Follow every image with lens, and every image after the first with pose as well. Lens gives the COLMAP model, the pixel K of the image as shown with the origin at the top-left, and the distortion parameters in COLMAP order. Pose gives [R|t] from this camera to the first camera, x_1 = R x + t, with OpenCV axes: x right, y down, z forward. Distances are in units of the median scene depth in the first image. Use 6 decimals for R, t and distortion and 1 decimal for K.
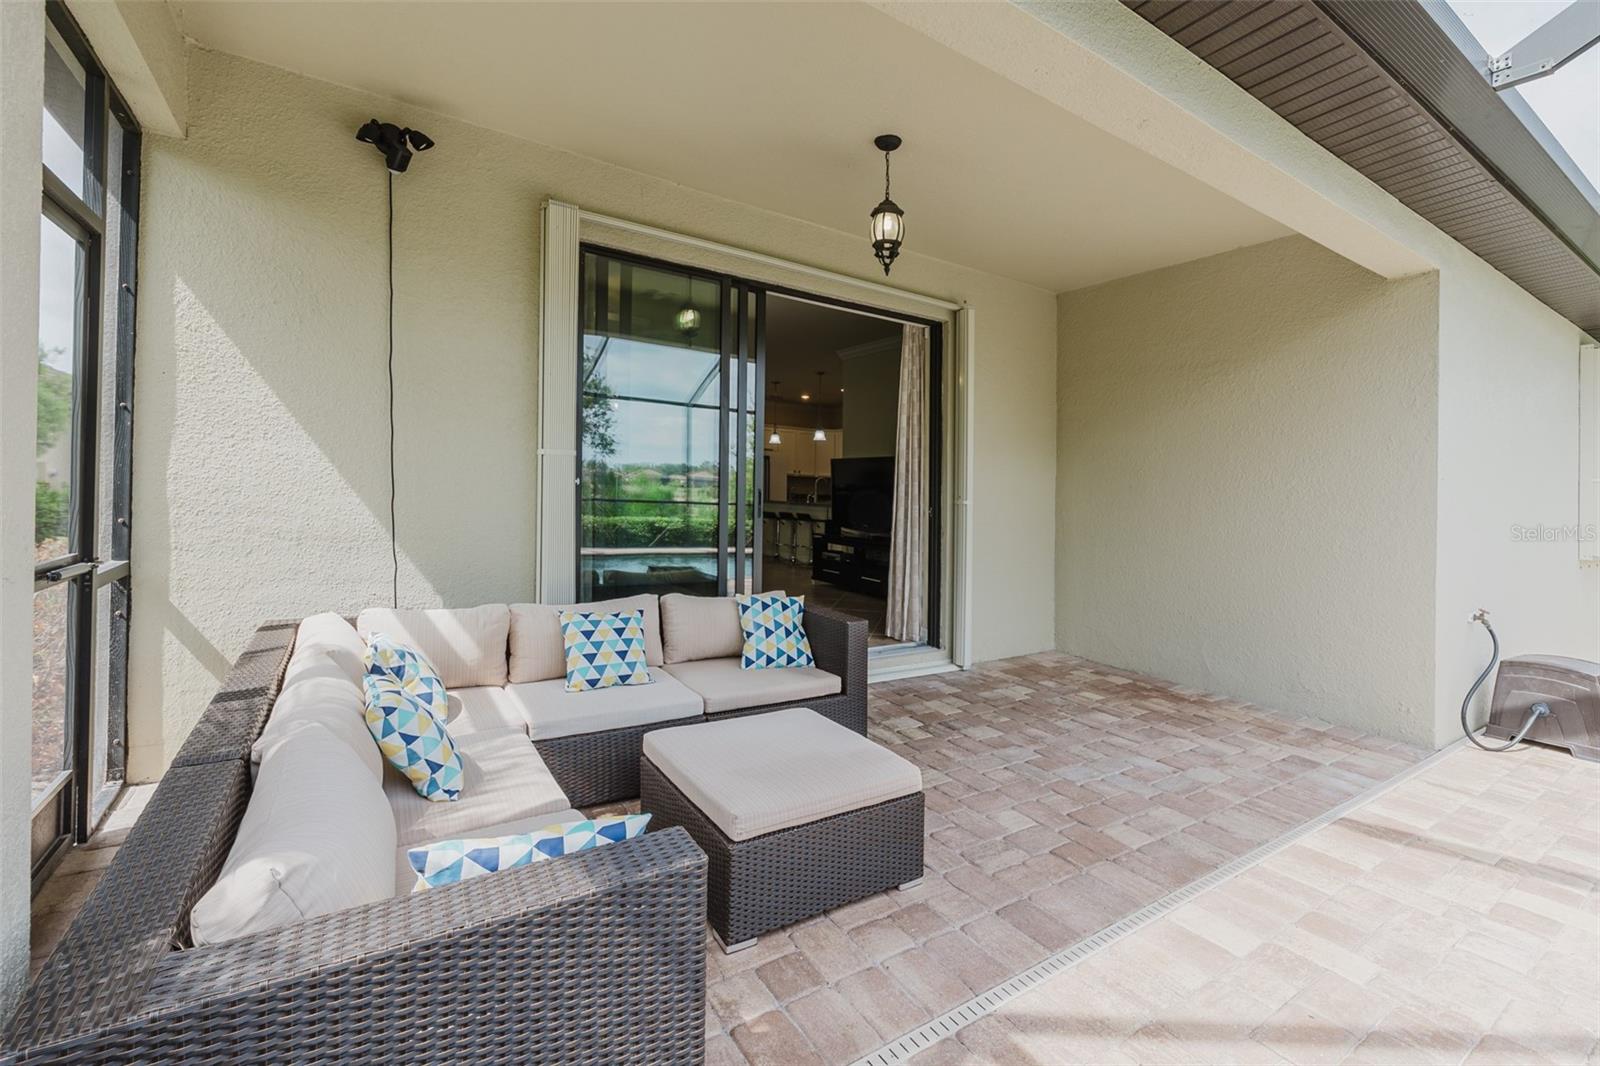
lens RADIAL K [[681.5, 0, 800.6], [0, 681.5, 488.8], [0, 0, 1]] dist [-0.002731, -0.000171]
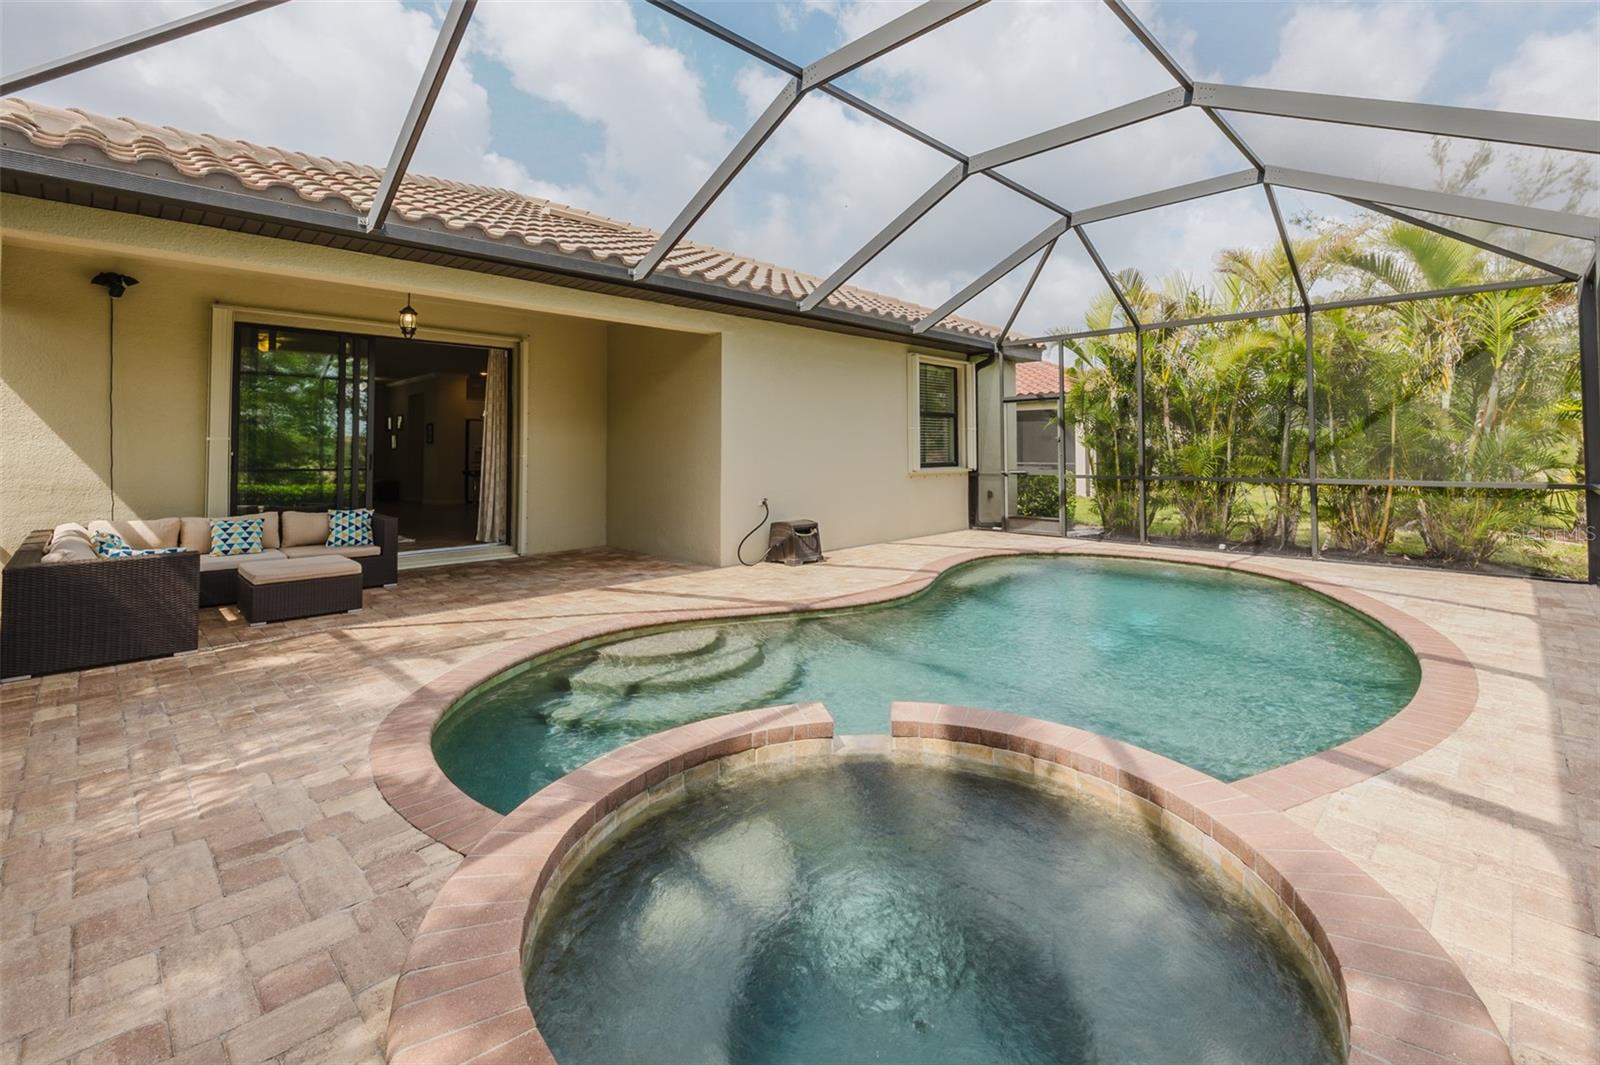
lens RADIAL K [[700.4, 0, 800.1], [0, 700.4, 404.0], [0, 0, 1]] dist [0.003200, 0.000703]
pose [[0.975992, -0.028700, 0.215907, 0.805139], [0.042327, 0.997375, -0.058758, 0.032457], [-0.213654, 0.066486, 0.974644, -1.250078]]
